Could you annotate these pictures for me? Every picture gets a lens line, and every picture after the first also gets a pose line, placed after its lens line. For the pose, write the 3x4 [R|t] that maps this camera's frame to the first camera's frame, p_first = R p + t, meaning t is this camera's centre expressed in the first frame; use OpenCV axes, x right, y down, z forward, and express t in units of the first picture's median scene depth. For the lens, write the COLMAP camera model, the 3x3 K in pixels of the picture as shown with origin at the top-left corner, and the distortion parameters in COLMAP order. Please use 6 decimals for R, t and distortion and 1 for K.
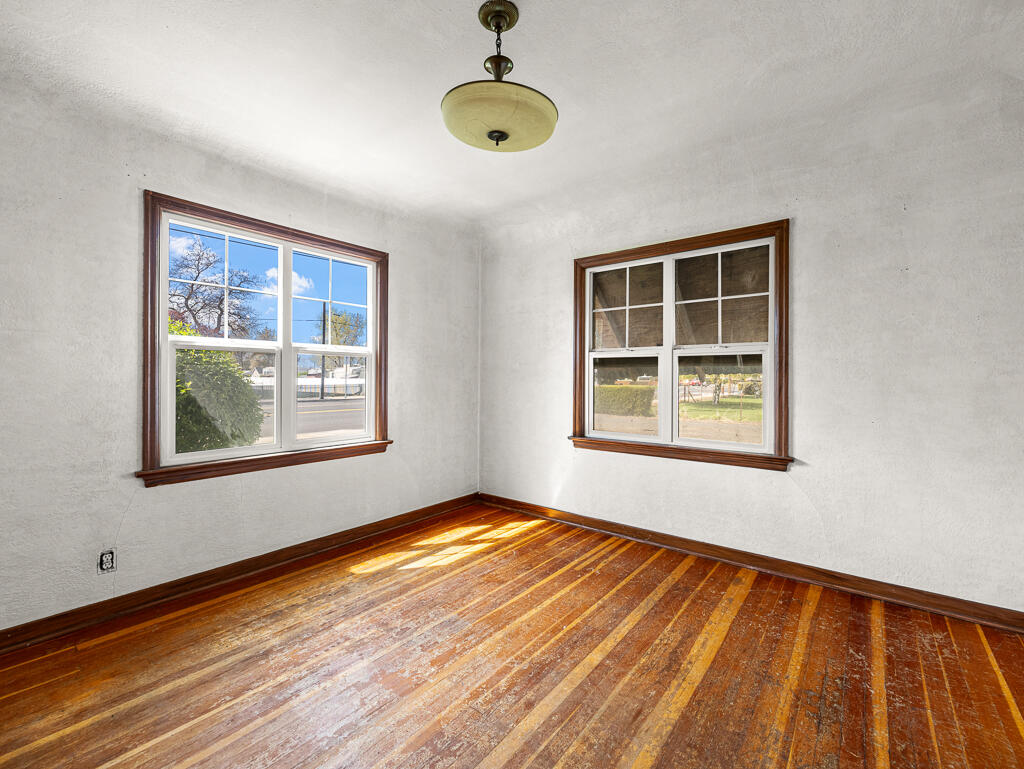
lens RADIAL K [[441.8, 0, 513.4], [0, 441.8, 381.7], [0, 0, 1]] dist [-0.004428, 0.000002]
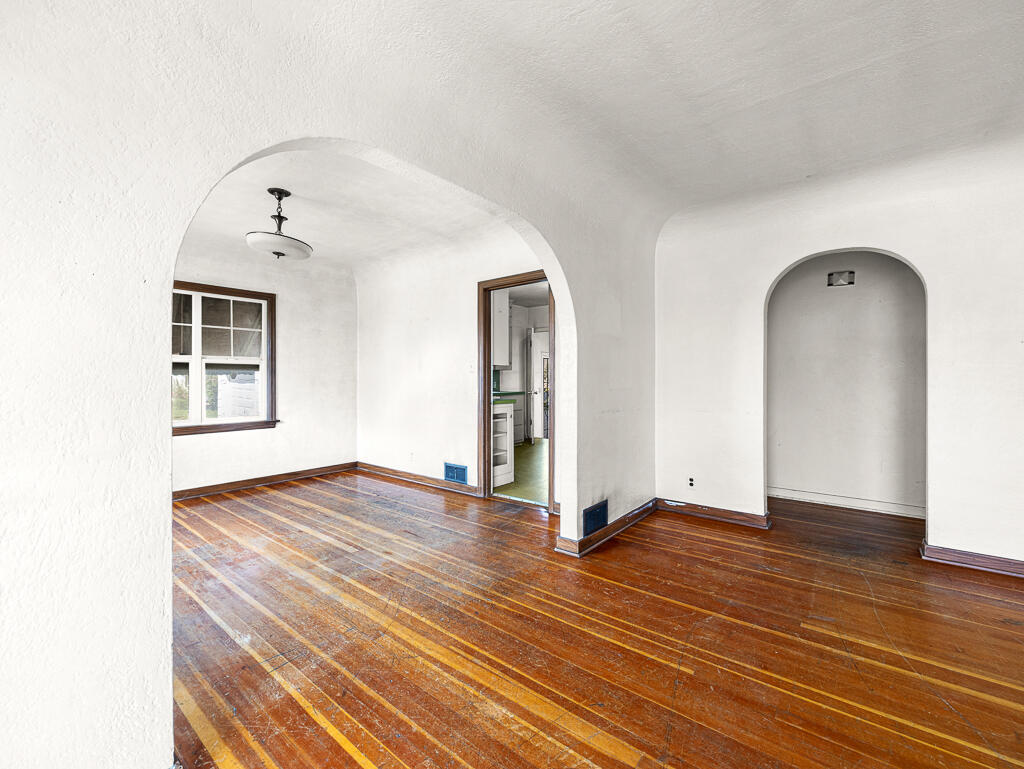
lens RADIAL K [[441.8, 0, 512.0], [0, 441.8, 378.9], [0, 0, 1]] dist [-0.004428, 0.000002]
pose [[0.007755, -0.005276, 0.999956, -1.243344], [0.005503, 0.999971, 0.005234, -0.008782], [-0.999955, 0.005462, 0.007784, -0.029420]]
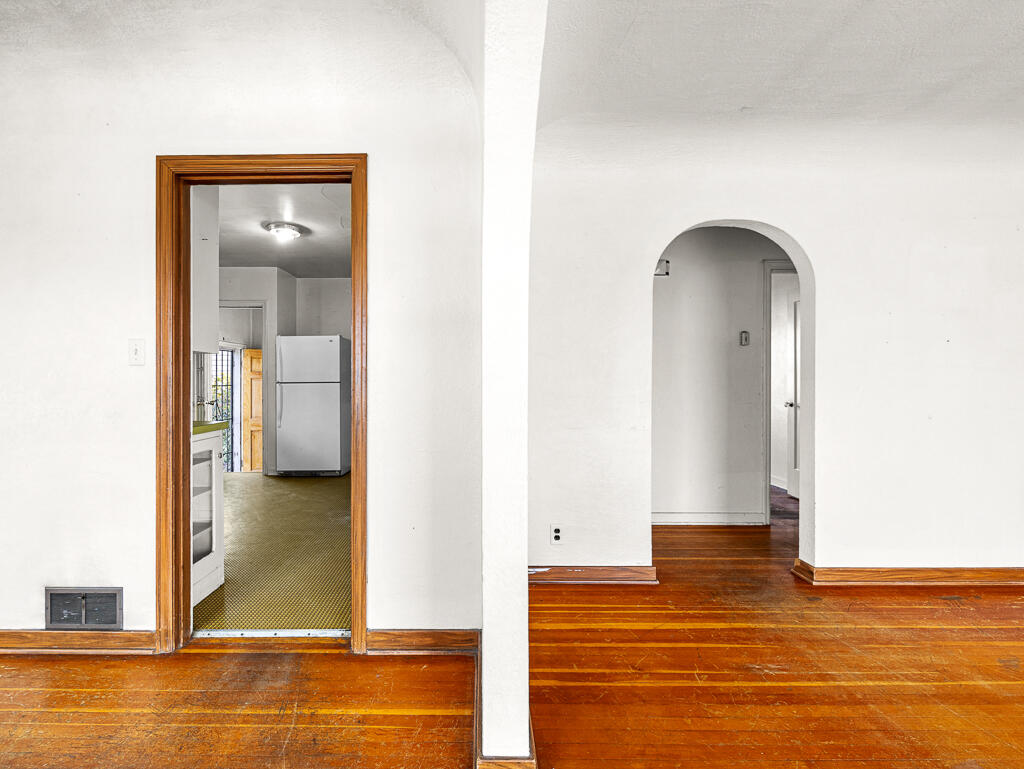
lens RADIAL K [[465.6, 0, 467.5], [0, 465.6, 380.2], [0, 0, 1]] dist [-0.002923, 0.000059]
pose [[-0.612278, -0.003109, 0.790636, -0.485472], [0.001749, 0.999984, 0.005287, -0.003719], [-0.790641, 0.004619, -0.612263, 0.175974]]
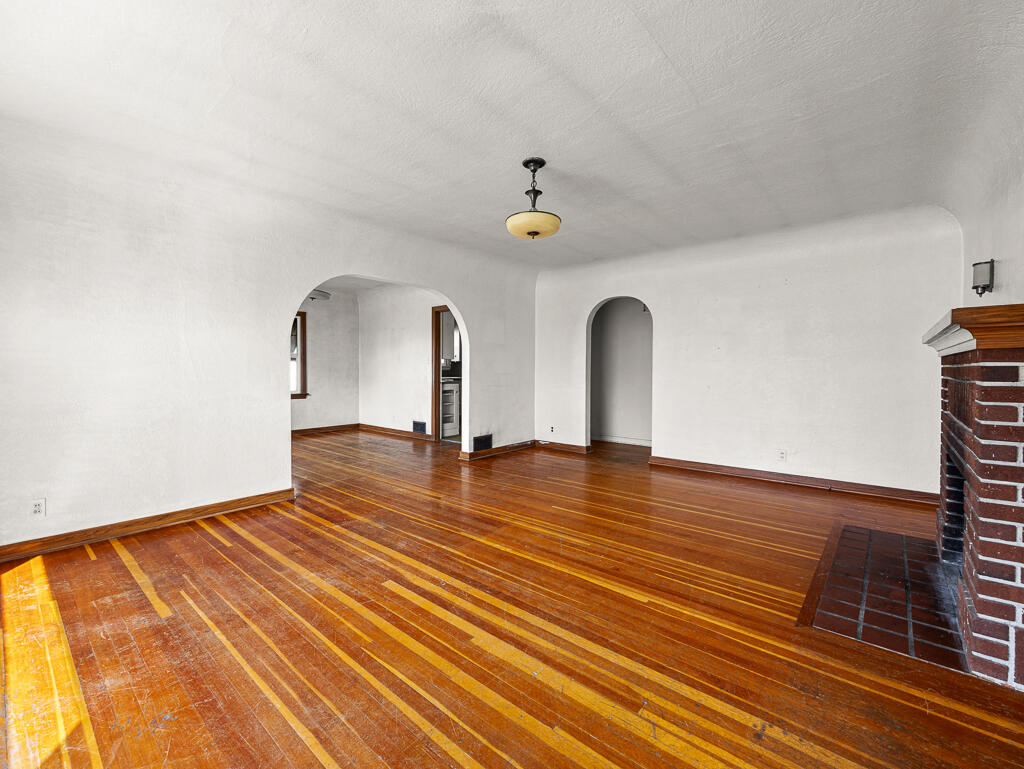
lens RADIAL K [[441.8, 0, 512.2], [0, 441.8, 376.9], [0, 0, 1]] dist [-0.004428, 0.000002]
pose [[0.029960, -0.023452, 0.999276, -2.241340], [0.000045, 0.999725, 0.023461, -0.008039], [-0.999551, -0.000658, 0.029952, -0.455212]]
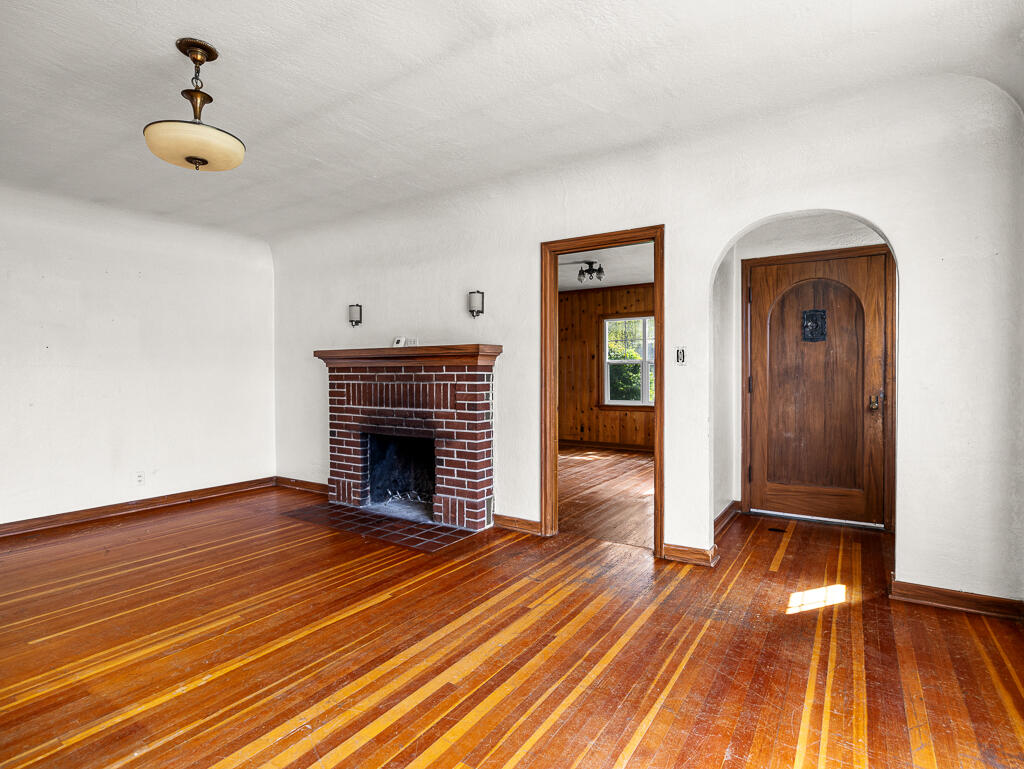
lens RADIAL K [[531.8, 0, 508.3], [0, 531.8, 385.3], [0, 0, 1]] dist [-0.009438, 0.000746]
pose [[-0.995373, -0.000439, -0.096085, -1.536862], [-0.002374, 0.999797, 0.020022, -0.007667], [0.096056, 0.020157, -0.995172, 0.396437]]
